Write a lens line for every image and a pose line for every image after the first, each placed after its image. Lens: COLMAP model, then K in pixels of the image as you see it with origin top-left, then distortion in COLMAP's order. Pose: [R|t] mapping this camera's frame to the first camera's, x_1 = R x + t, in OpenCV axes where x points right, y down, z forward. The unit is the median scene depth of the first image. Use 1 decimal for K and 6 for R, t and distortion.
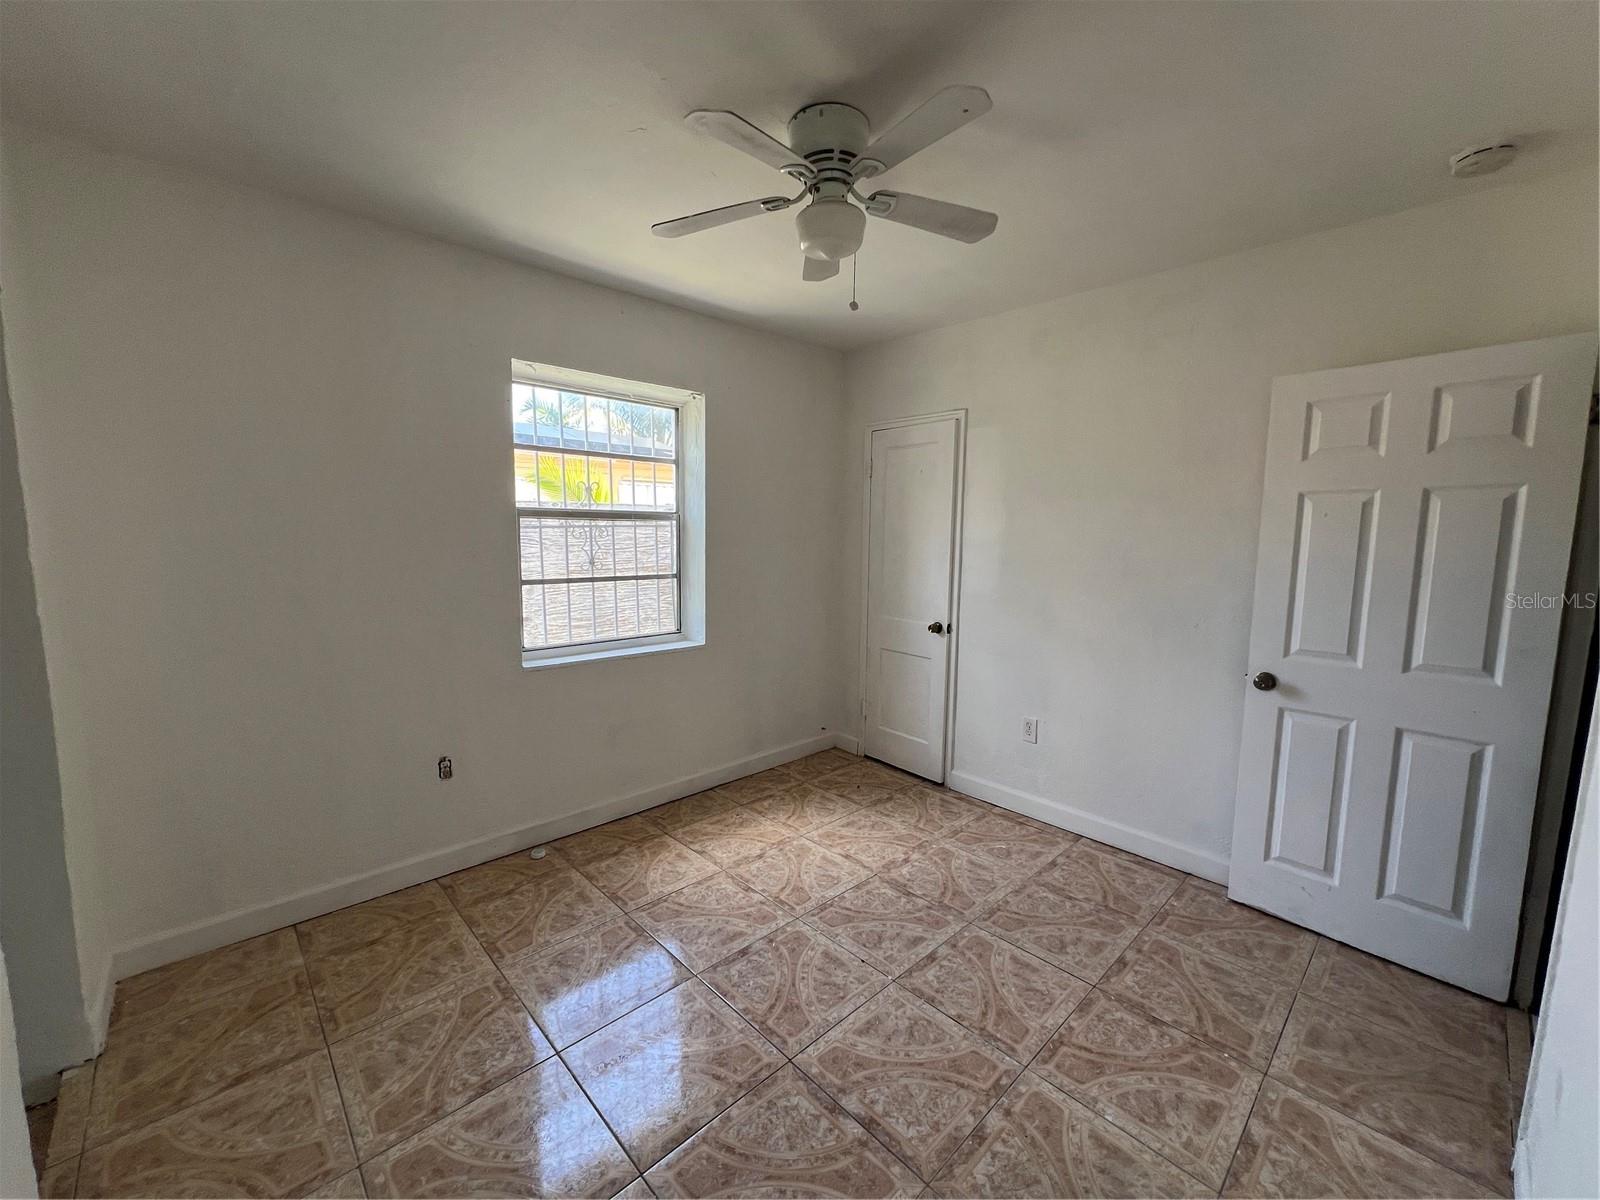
lens RADIAL K [[642.9, 0, 800.1], [0, 642.9, 592.6], [0, 0, 1]] dist [-0.000801, 0.000159]
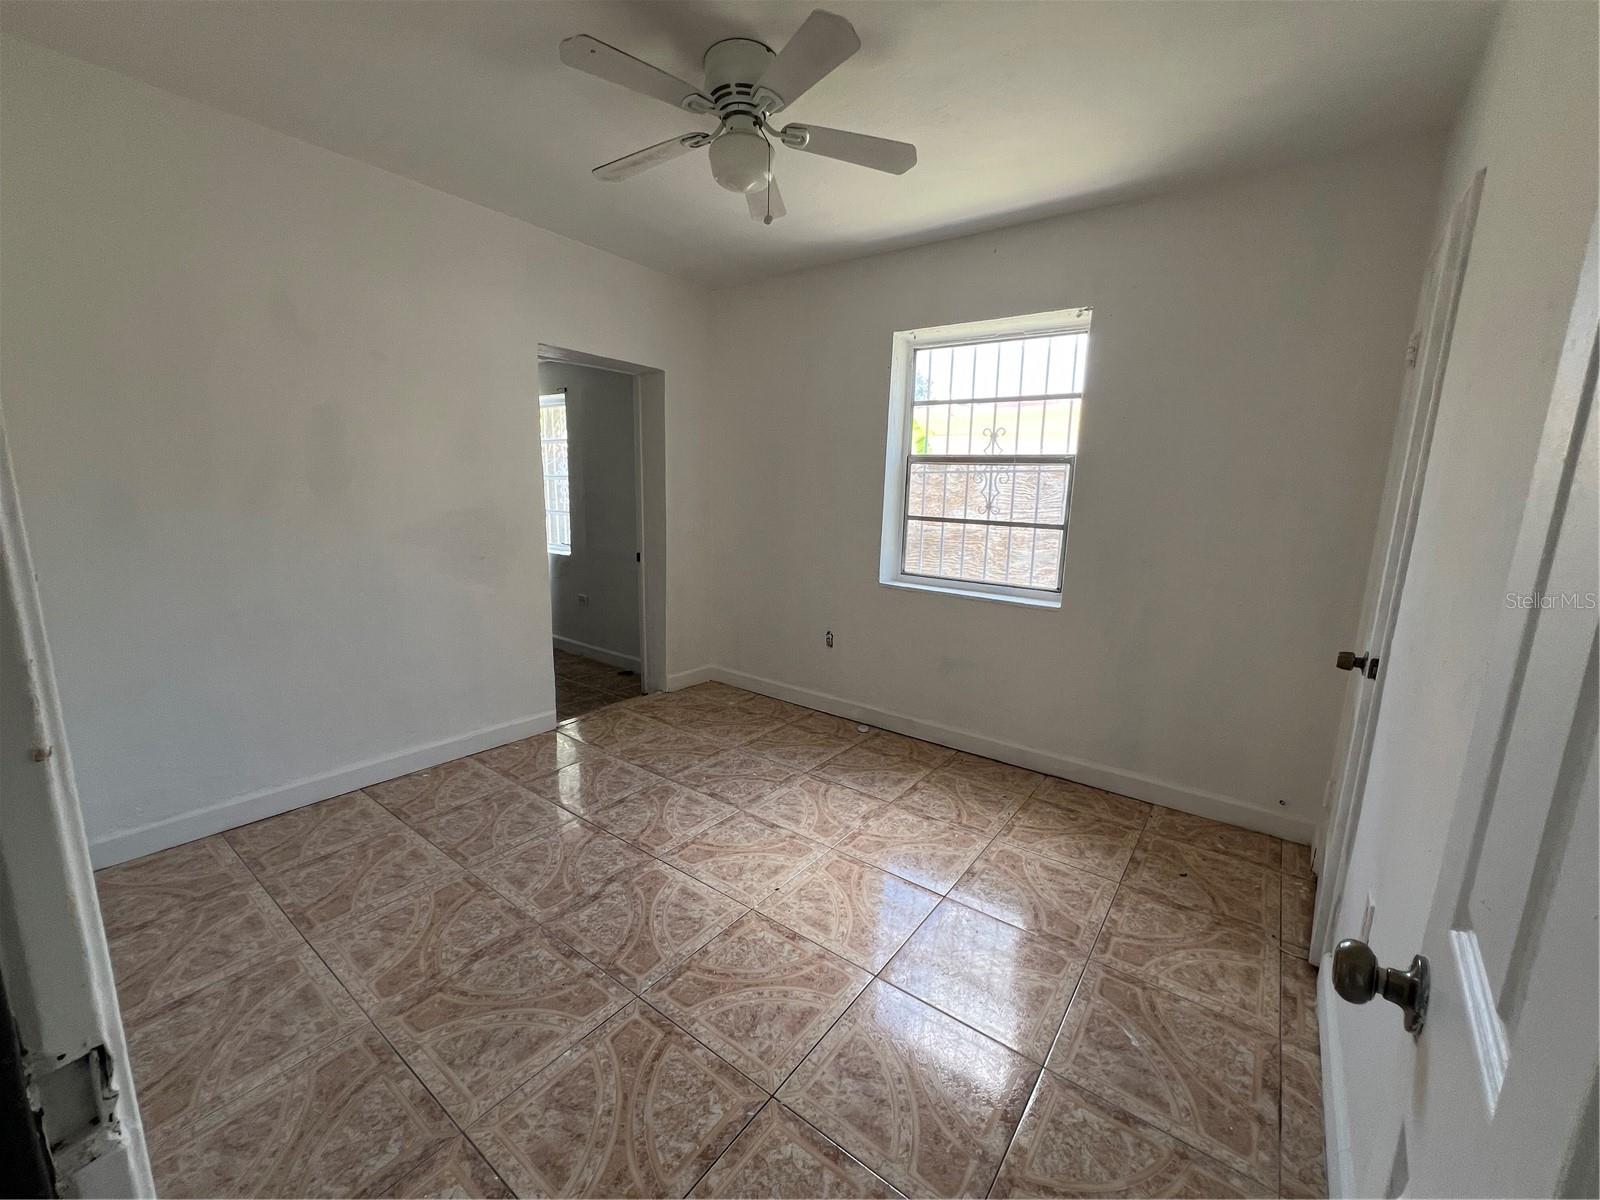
lens RADIAL K [[642.9, 0, 800.1], [0, 642.9, 592.6], [0, 0, 1]] dist [-0.000801, 0.000159]
pose [[0.166066, 0.150579, -0.974550, 0.962627], [-0.126164, 0.983395, 0.130447, -0.010640], [0.978011, 0.101290, 0.182306, 0.776080]]
